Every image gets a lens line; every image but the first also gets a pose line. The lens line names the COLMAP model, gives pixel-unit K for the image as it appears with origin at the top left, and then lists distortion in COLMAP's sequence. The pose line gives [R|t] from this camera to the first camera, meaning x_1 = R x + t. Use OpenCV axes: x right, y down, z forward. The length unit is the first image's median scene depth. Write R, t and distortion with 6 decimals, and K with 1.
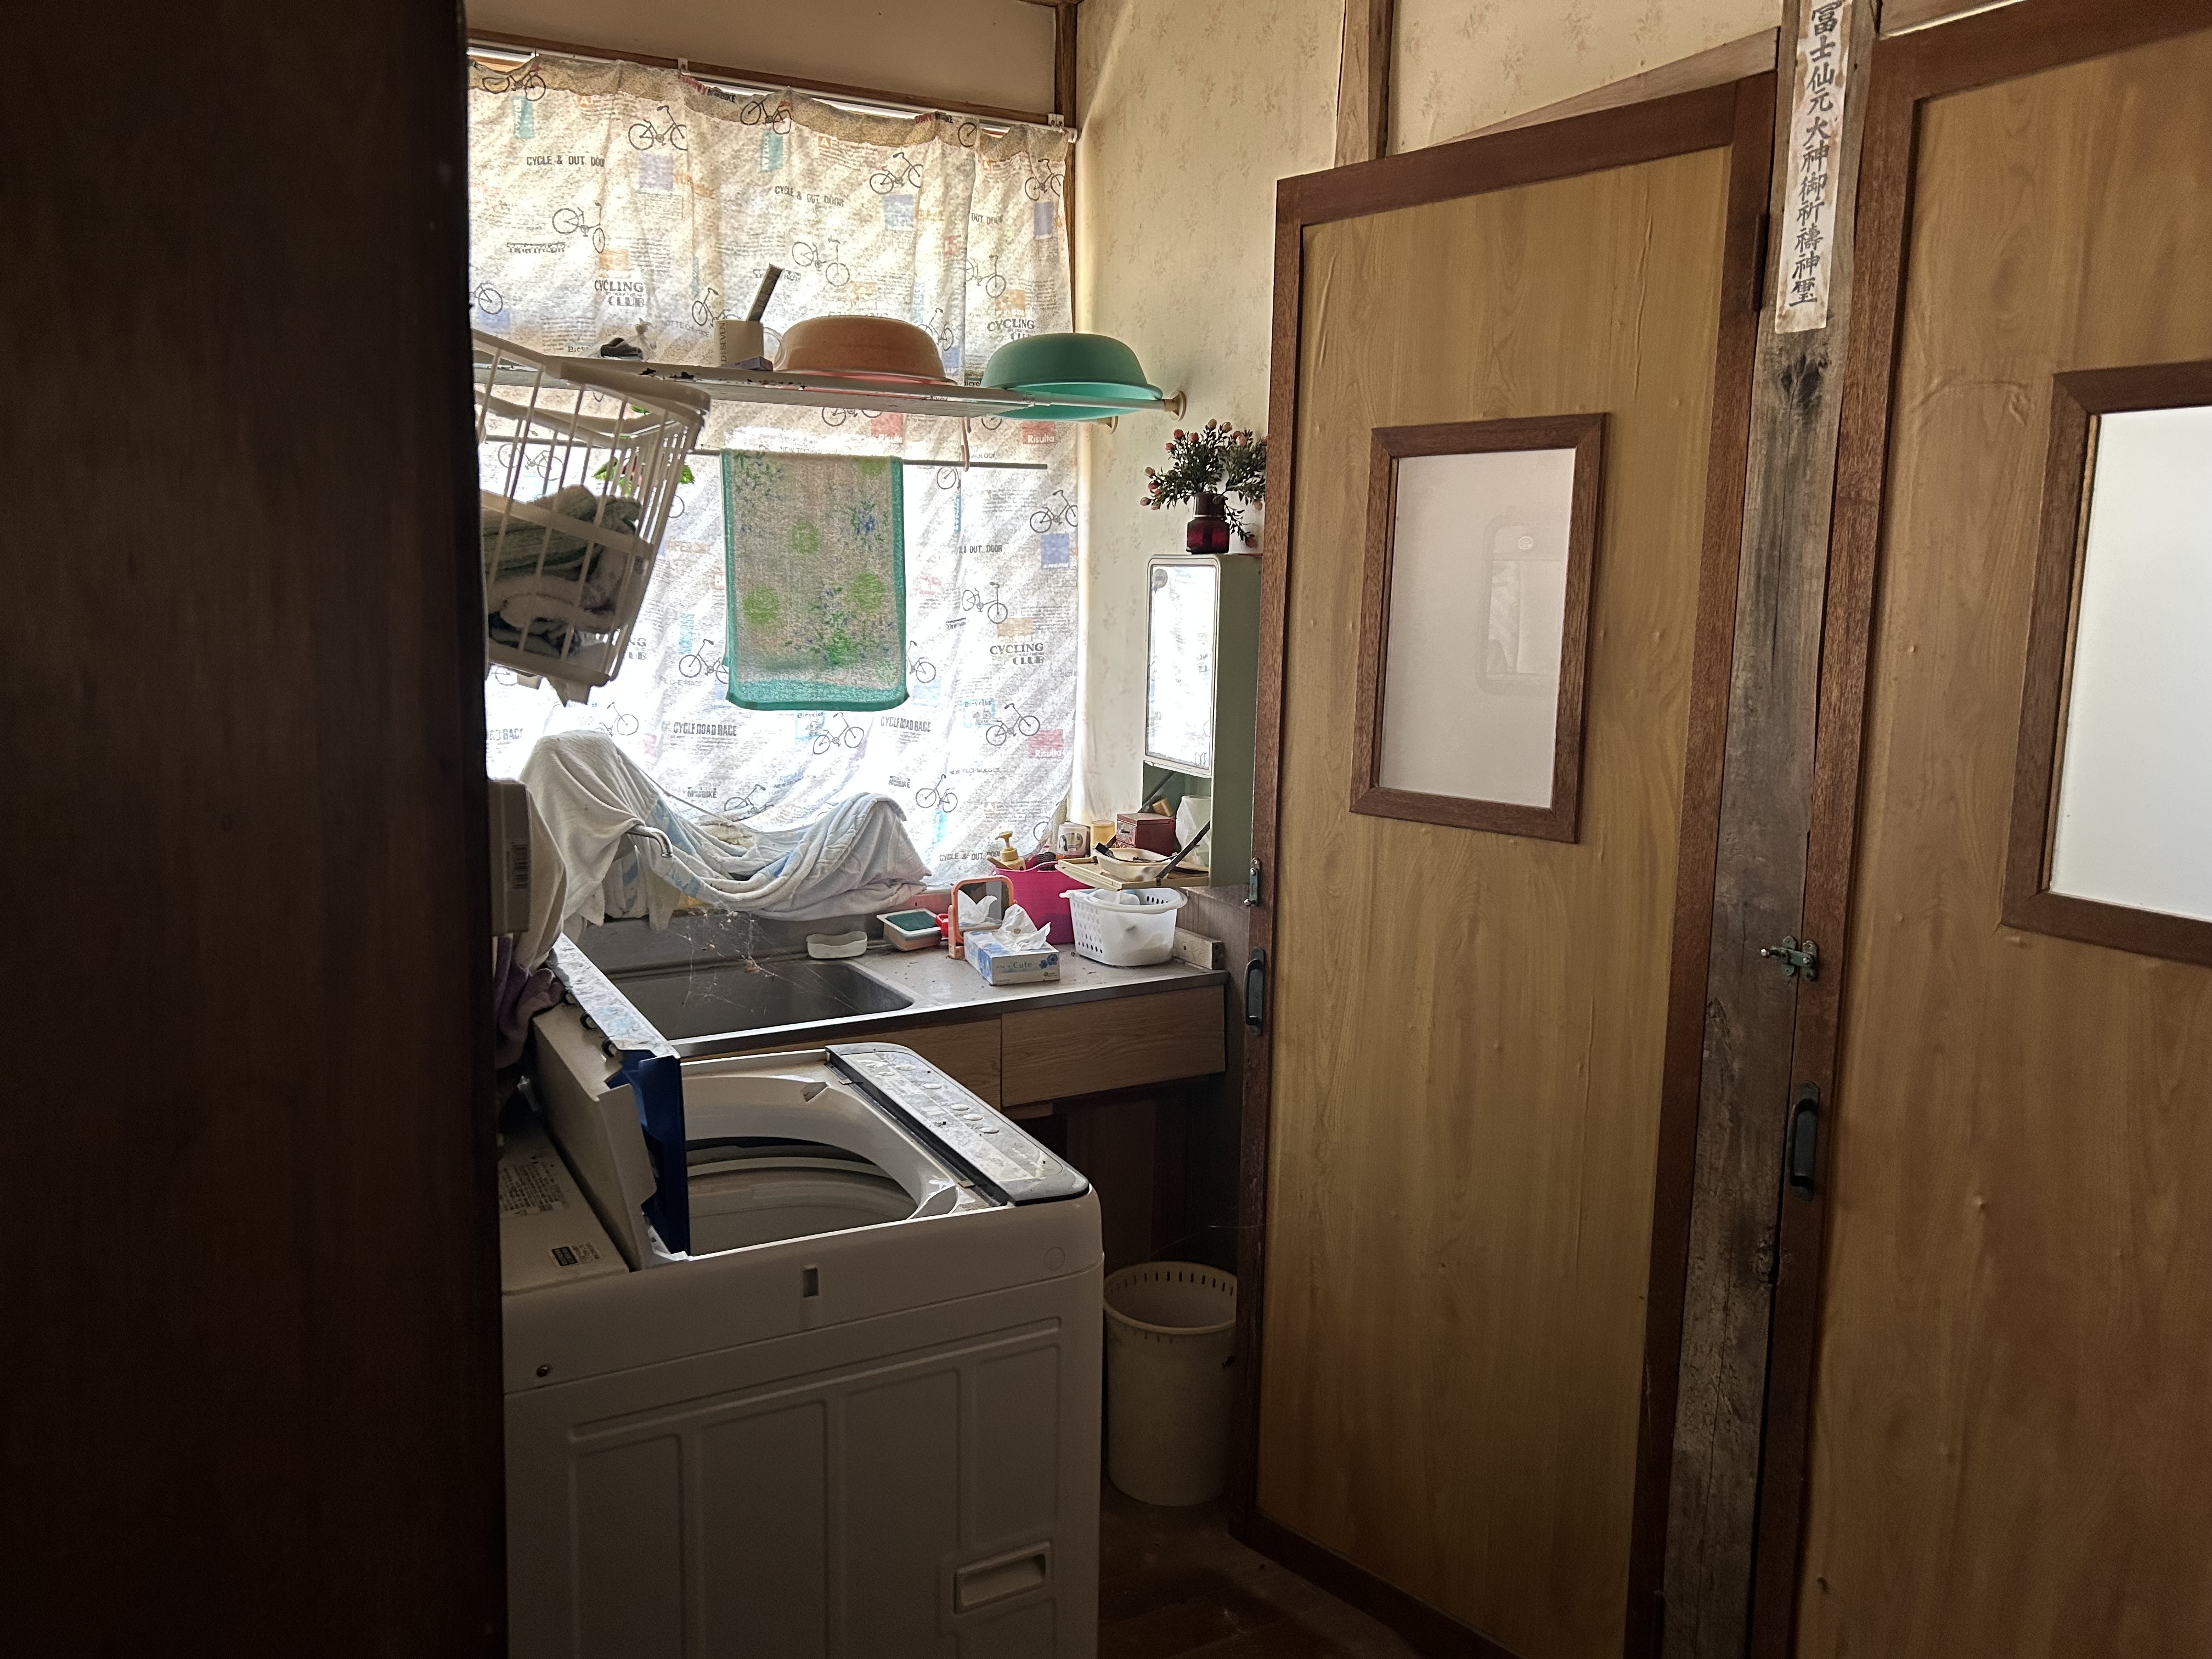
lens RADIAL K [[1662.5, 0, 1102.5], [0, 1662.5, 805.9], [0, 0, 1]] dist [0.075482, -0.075631]
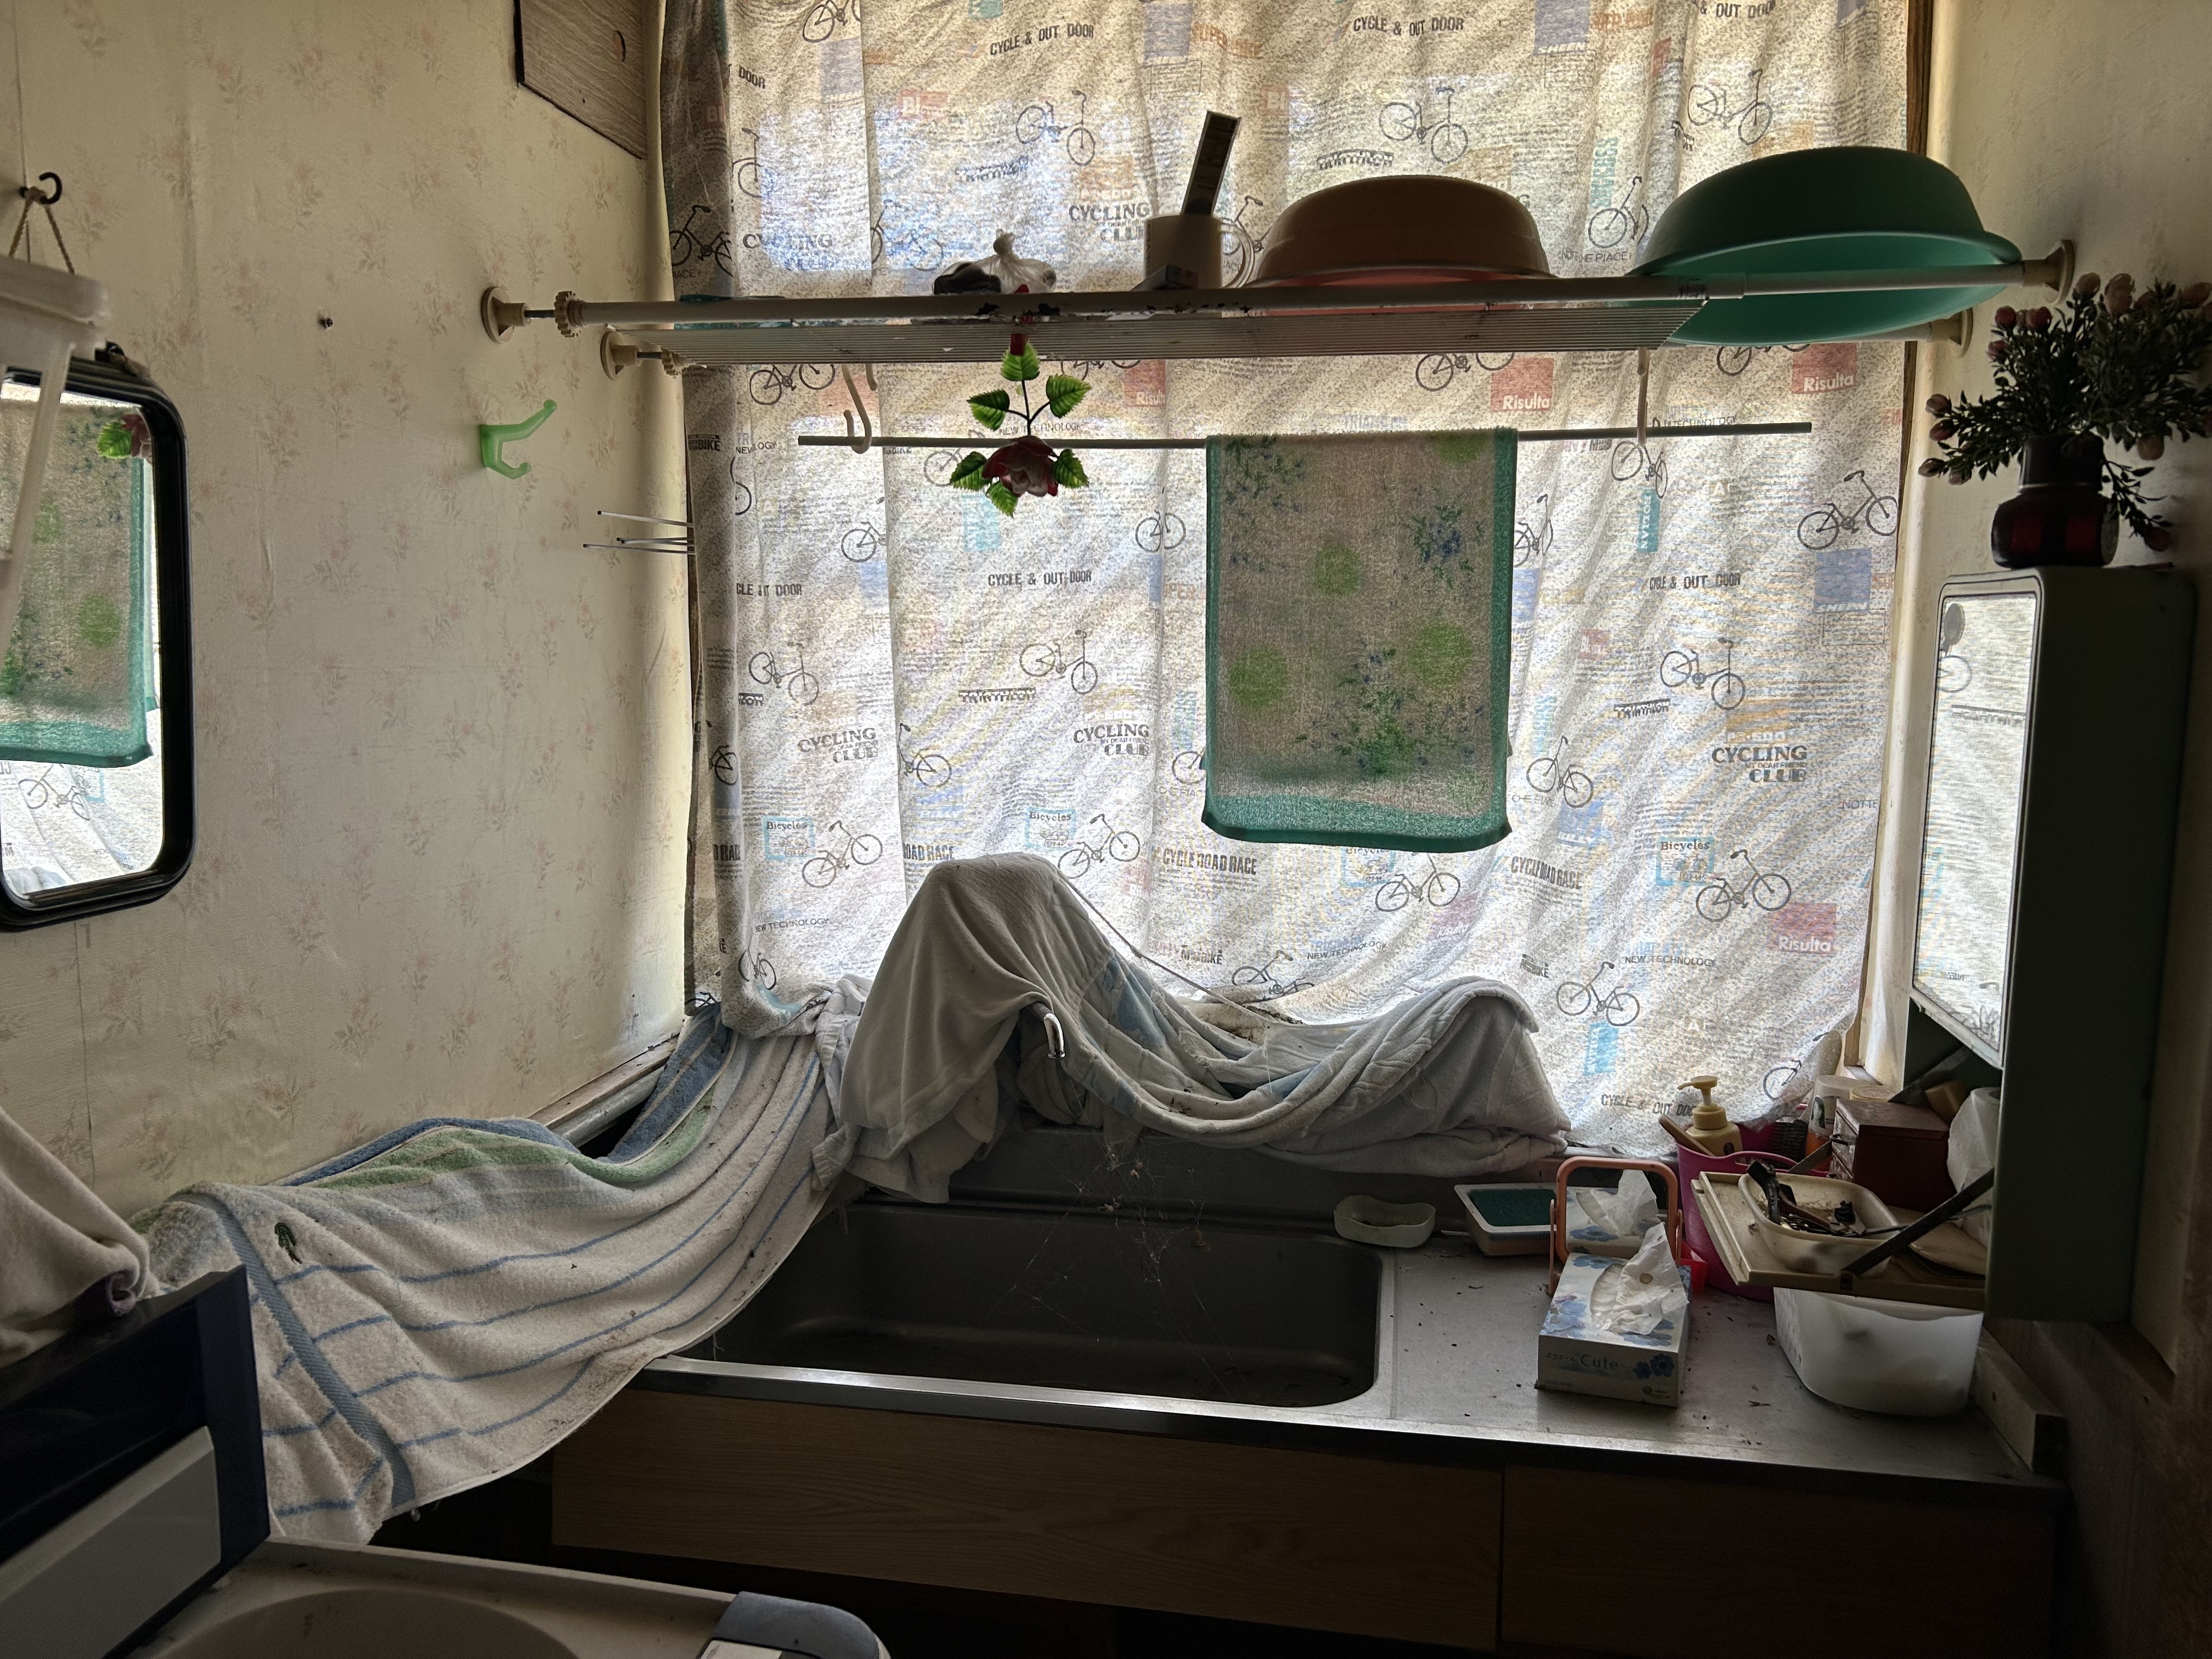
lens RADIAL K [[1662.5, 0, 1102.5], [0, 1662.5, 805.9], [0, 0, 1]] dist [0.075482, -0.075631]
pose [[0.782210, 0.056586, -0.620440, 0.140600], [-0.079994, 0.996746, -0.009945, -0.058124], [0.617858, 0.057410, 0.784191, 0.451840]]
